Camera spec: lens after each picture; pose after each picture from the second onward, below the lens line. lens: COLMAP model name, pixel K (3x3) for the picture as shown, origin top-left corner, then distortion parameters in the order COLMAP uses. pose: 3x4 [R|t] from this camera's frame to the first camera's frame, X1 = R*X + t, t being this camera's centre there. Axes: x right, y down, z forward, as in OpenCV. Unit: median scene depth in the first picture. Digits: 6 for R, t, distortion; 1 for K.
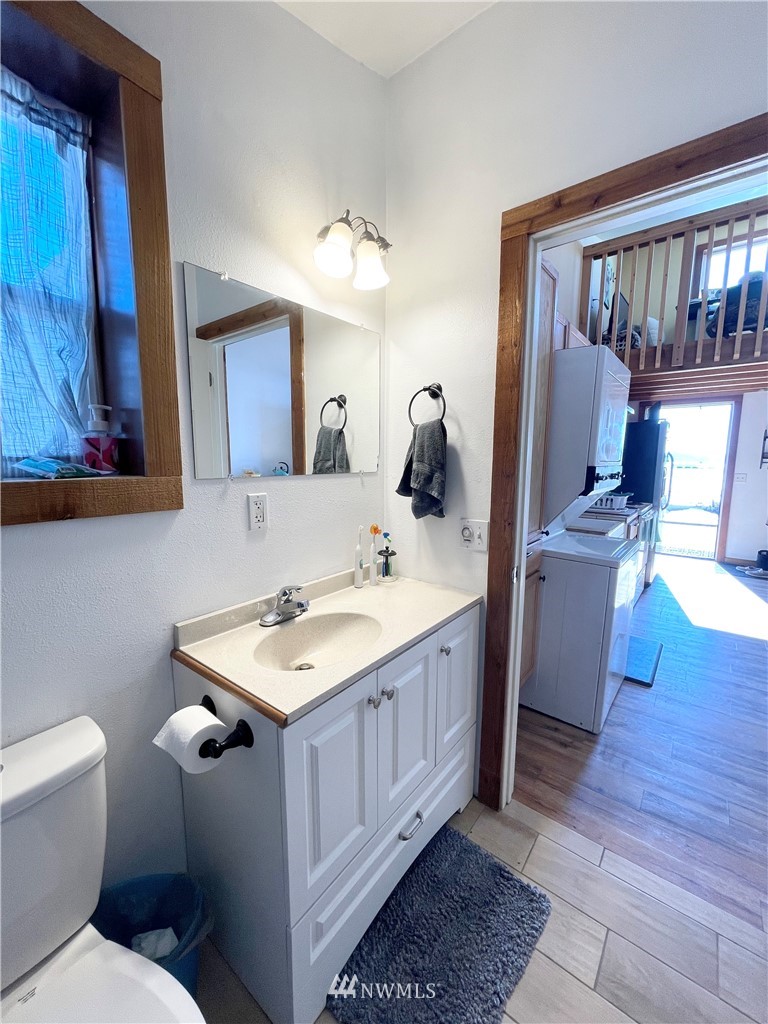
lens RADIAL K [[412.0, 0, 382.2], [0, 412.0, 514.9], [0, 0, 1]] dist [-0.003434, 0.001352]
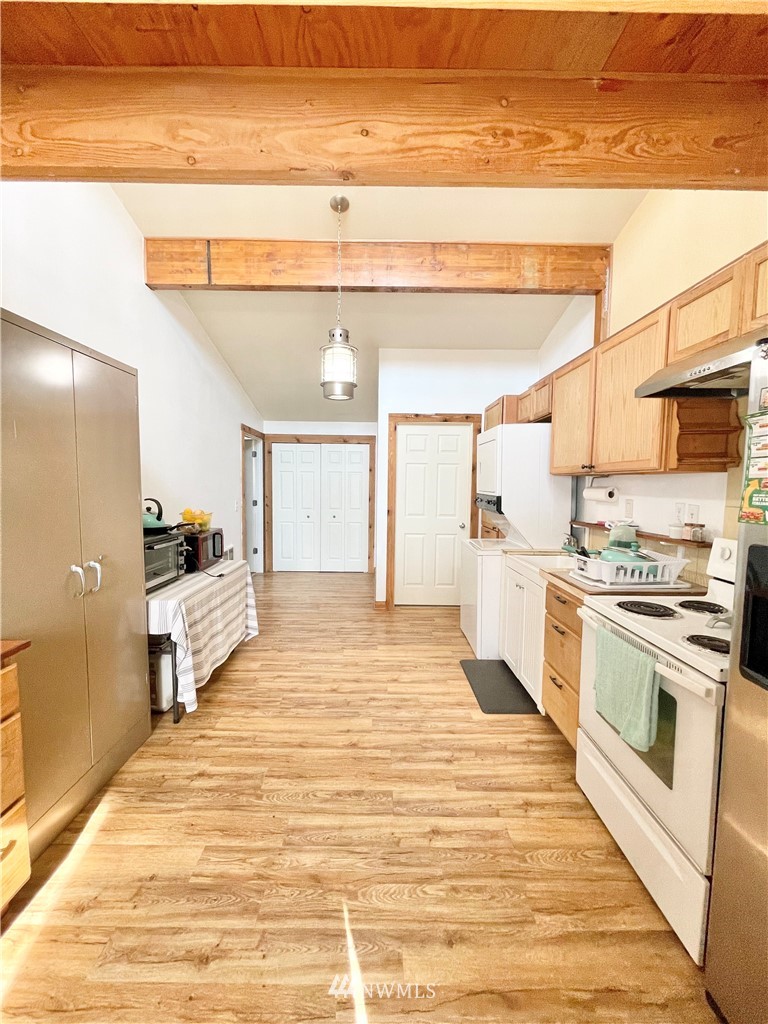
lens RADIAL K [[412.0, 0, 376.7], [0, 412.0, 513.2], [0, 0, 1]] dist [-0.003434, 0.001352]
pose [[-0.782379, 0.033694, -0.621891, 1.076384], [-0.098573, 0.979250, 0.177067, -0.165091], [0.614953, 0.199836, -0.762823, 1.124184]]
